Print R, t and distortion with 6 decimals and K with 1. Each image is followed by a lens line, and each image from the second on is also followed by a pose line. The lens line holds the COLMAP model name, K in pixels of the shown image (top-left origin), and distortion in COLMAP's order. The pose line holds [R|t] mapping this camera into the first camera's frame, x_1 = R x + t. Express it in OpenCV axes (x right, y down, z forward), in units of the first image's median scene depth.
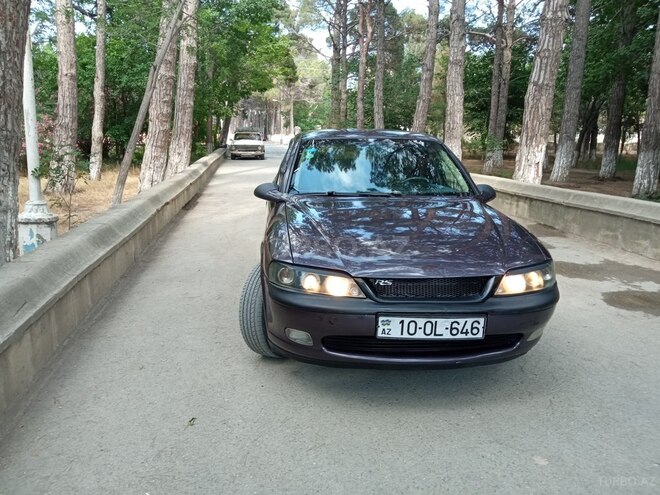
lens RADIAL K [[549.8, 0, 330.0], [0, 549.8, 247.5], [0, 0, 1]] dist [0.111444, -0.188507]
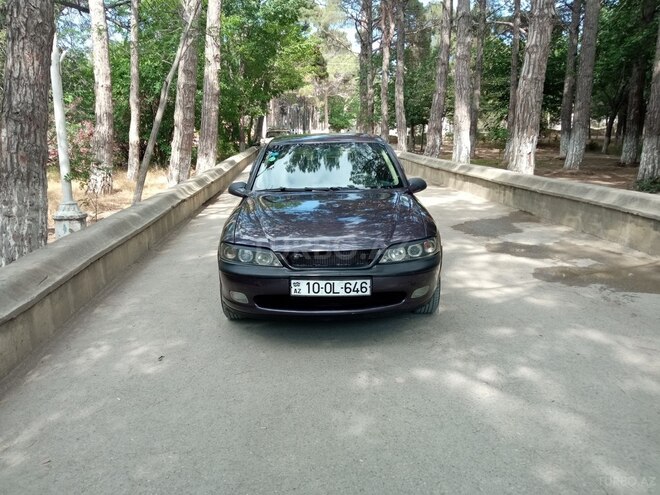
lens RADIAL K [[546.4, 0, 328.9], [0, 546.4, 248.8], [0, 0, 1]] dist [0.126106, -0.219441]
pose [[0.996596, -0.018625, -0.080306, 0.074853], [0.019823, 0.999703, 0.014153, 0.007975], [0.080019, -0.015697, 0.996670, -0.087340]]
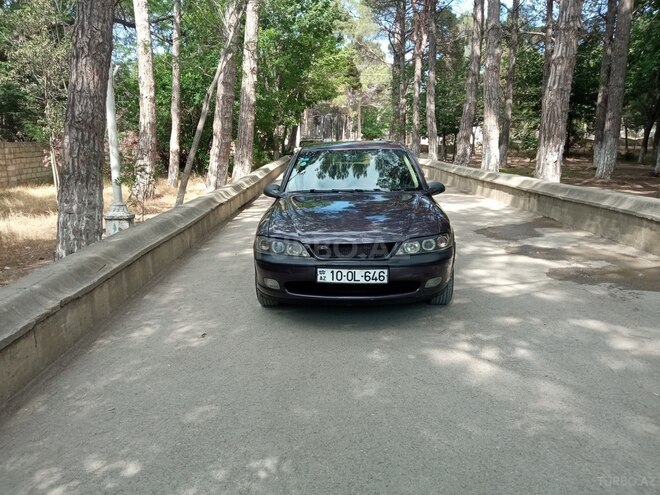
lens RADIAL K [[546.4, 0, 328.9], [0, 546.4, 248.8], [0, 0, 1]] dist [0.126106, -0.219441]
pose [[0.990524, -0.006272, -0.137196, 0.085115], [0.005877, 0.999977, -0.003284, 0.019377], [0.137214, 0.002447, 0.990538, -0.132840]]
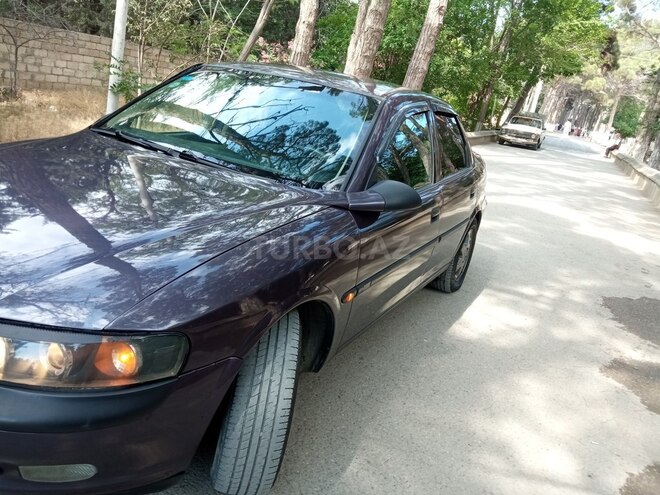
lens RADIAL K [[571.3, 0, 323.3], [0, 571.3, 237.2], [0, 0, 1]] dist [0.000100, -0.000861]
pose [[0.833859, 0.264420, -0.484522, 0.213305], [-0.259751, 0.962501, 0.078239, -0.032297], [0.487041, 0.060615, 0.871273, 0.178330]]
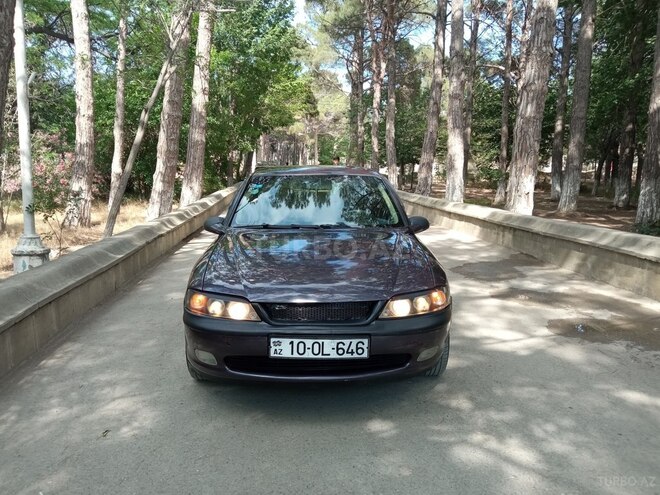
lens RADIAL K [[546.4, 0, 328.9], [0, 546.4, 248.8], [0, 0, 1]] dist [0.126106, -0.219441]
pose [[0.998357, -0.005603, -0.057026, 0.068960], [0.002635, 0.998644, -0.051992, 0.001227], [0.057240, 0.051757, 0.997018, -0.025157]]
